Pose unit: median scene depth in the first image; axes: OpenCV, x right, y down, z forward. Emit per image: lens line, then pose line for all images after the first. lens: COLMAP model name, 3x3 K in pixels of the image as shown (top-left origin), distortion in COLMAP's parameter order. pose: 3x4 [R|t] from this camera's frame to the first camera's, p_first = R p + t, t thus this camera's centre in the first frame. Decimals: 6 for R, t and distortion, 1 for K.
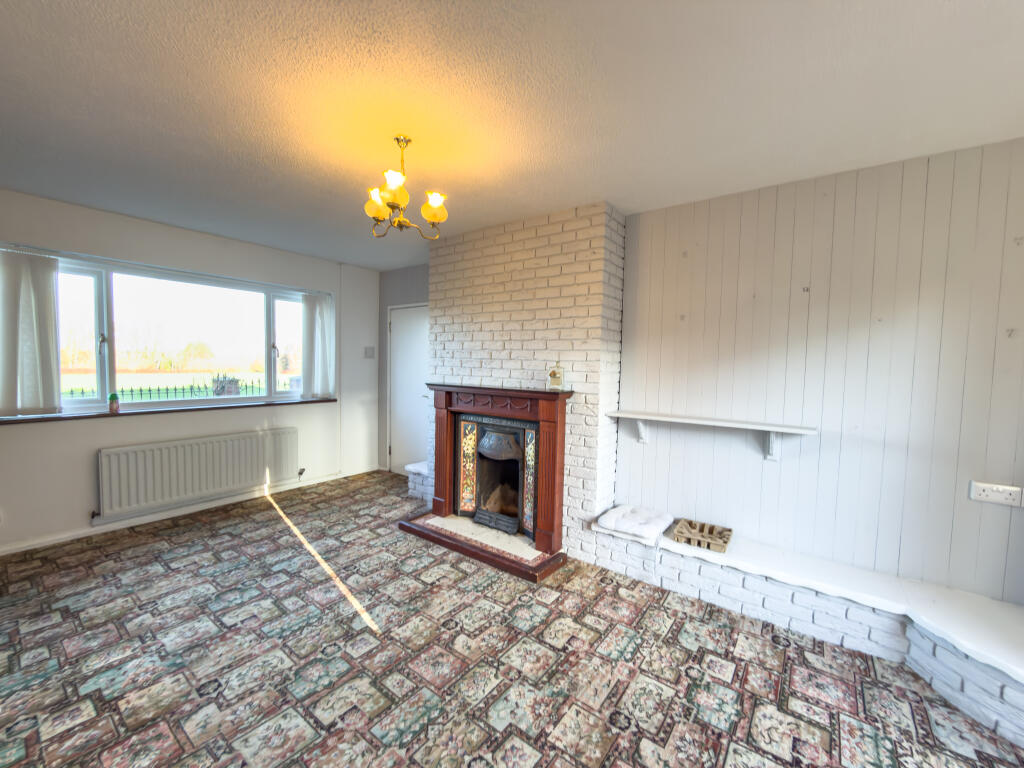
lens RADIAL K [[409.1, 0, 511.5], [0, 409.1, 384.0], [0, 0, 1]] dist [-0.002921, -0.000014]
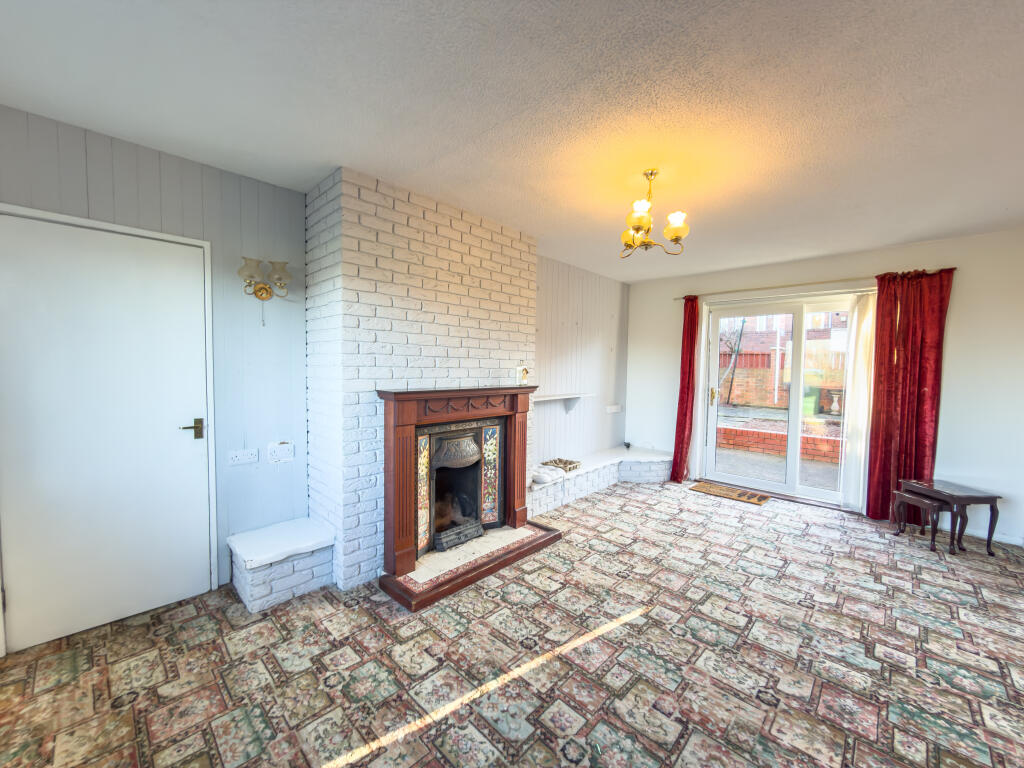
lens RADIAL K [[409.1, 0, 511.5], [0, 409.1, 384.0], [0, 0, 1]] dist [-0.002921, -0.000014]
pose [[0.120021, -0.066817, 0.990520, -1.211792], [0.038769, 0.997287, 0.062576, -0.071369], [-0.992014, 0.030892, 0.122286, 1.021440]]
